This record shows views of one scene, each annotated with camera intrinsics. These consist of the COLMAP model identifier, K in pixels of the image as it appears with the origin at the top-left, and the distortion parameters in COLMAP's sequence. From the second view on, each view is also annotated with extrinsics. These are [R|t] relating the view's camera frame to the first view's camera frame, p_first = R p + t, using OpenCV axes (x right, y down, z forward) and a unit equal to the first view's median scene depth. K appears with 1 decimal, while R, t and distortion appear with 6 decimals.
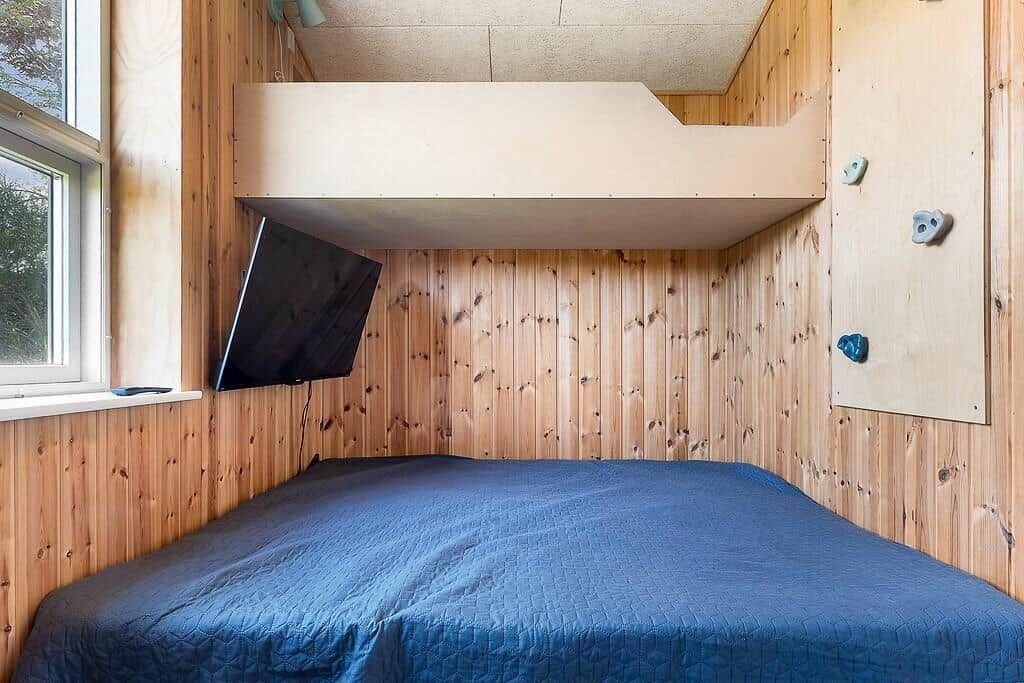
lens RADIAL K [[554.6, 0, 512.6], [0, 554.6, 367.8], [0, 0, 1]] dist [-0.001576, -0.000700]
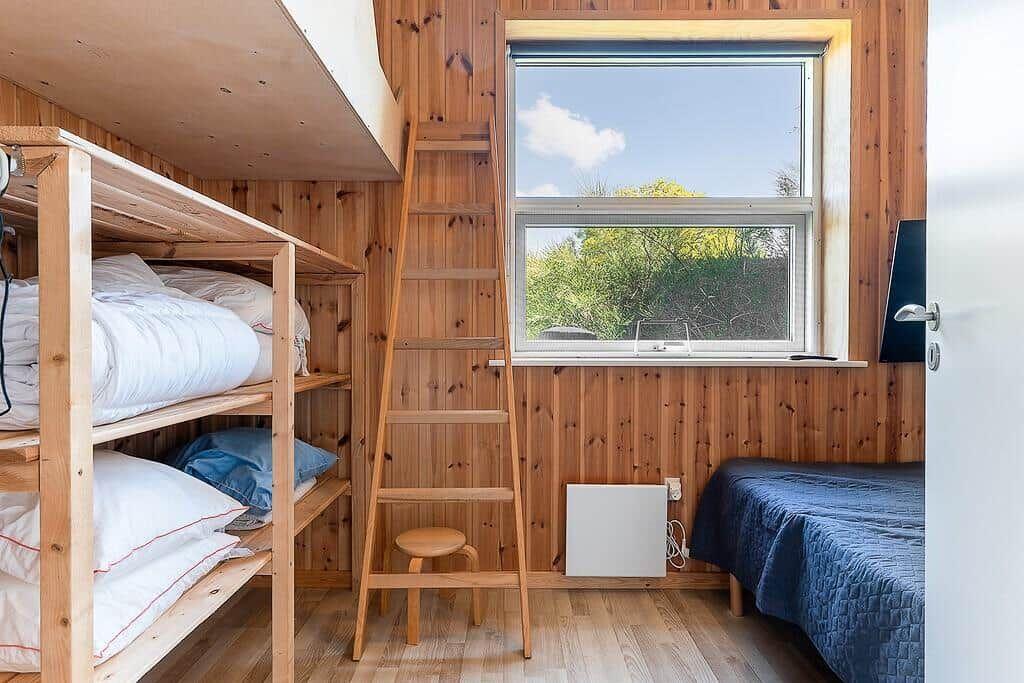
lens RADIAL K [[555.3, 0, 512.0], [0, 555.3, 341.5], [0, 0, 1]] dist [0.000397, 0.000312]
pose [[0.011474, 0.002220, -0.999932, 0.814058], [-0.010140, 0.999946, 0.002104, 0.000465], [0.999883, 0.010115, 0.011496, 0.143847]]
